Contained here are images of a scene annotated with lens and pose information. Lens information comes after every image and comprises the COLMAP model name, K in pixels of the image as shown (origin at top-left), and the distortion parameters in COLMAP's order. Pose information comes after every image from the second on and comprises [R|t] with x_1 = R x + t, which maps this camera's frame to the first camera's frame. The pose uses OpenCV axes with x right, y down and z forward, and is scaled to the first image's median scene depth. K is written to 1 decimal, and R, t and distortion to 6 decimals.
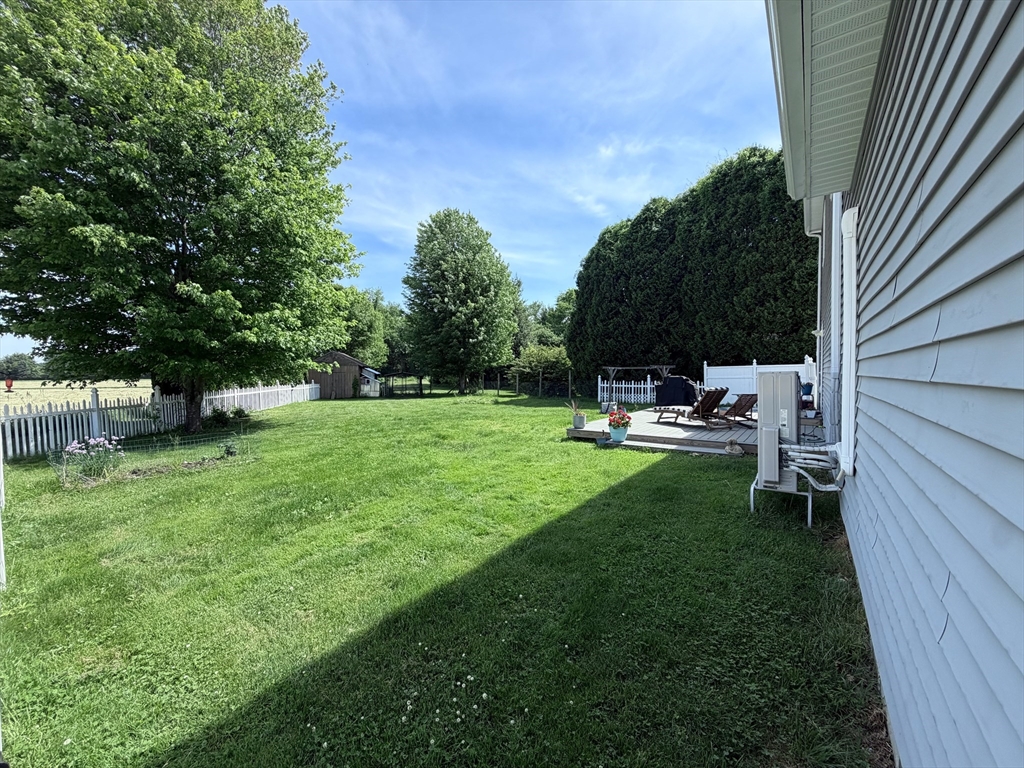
lens RADIAL K [[402.0, 0, 512.0], [0, 402.0, 384.0], [0, 0, 1]] dist [0.000649, -0.000196]
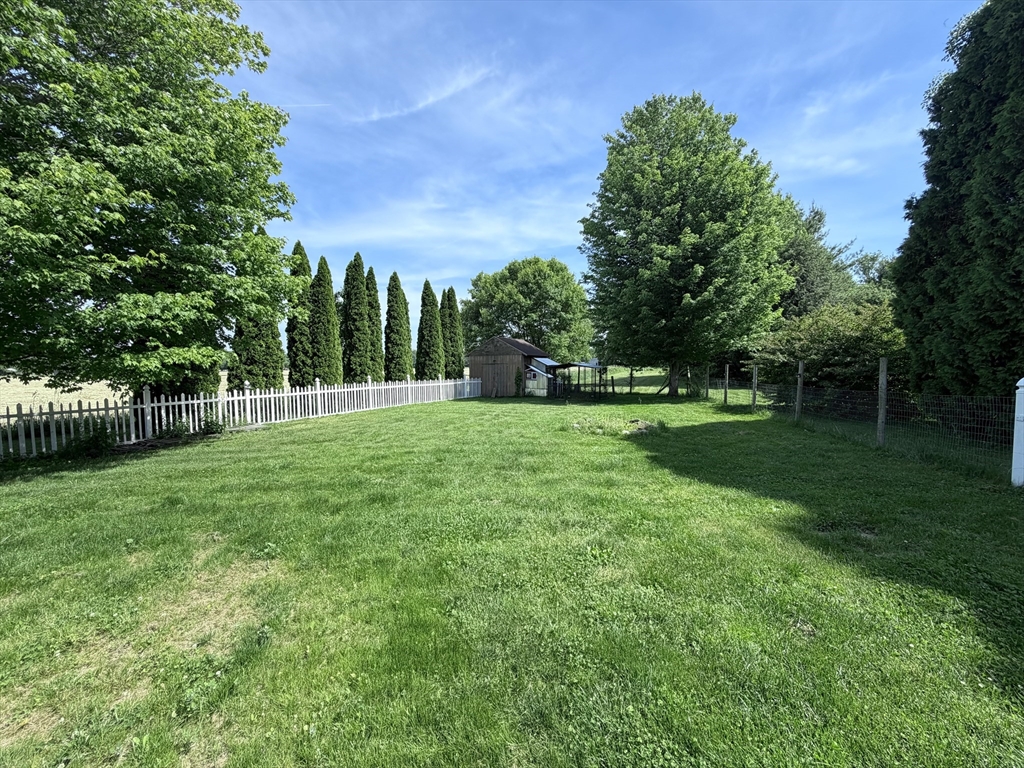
lens RADIAL K [[402.0, 0, 512.0], [0, 402.0, 384.0], [0, 0, 1]] dist [0.000649, -0.000196]
pose [[0.780503, 0.027168, -0.624561, 0.080014], [-0.008226, 0.999415, 0.033194, -0.015263], [0.625098, -0.020771, 0.780270, 0.388602]]
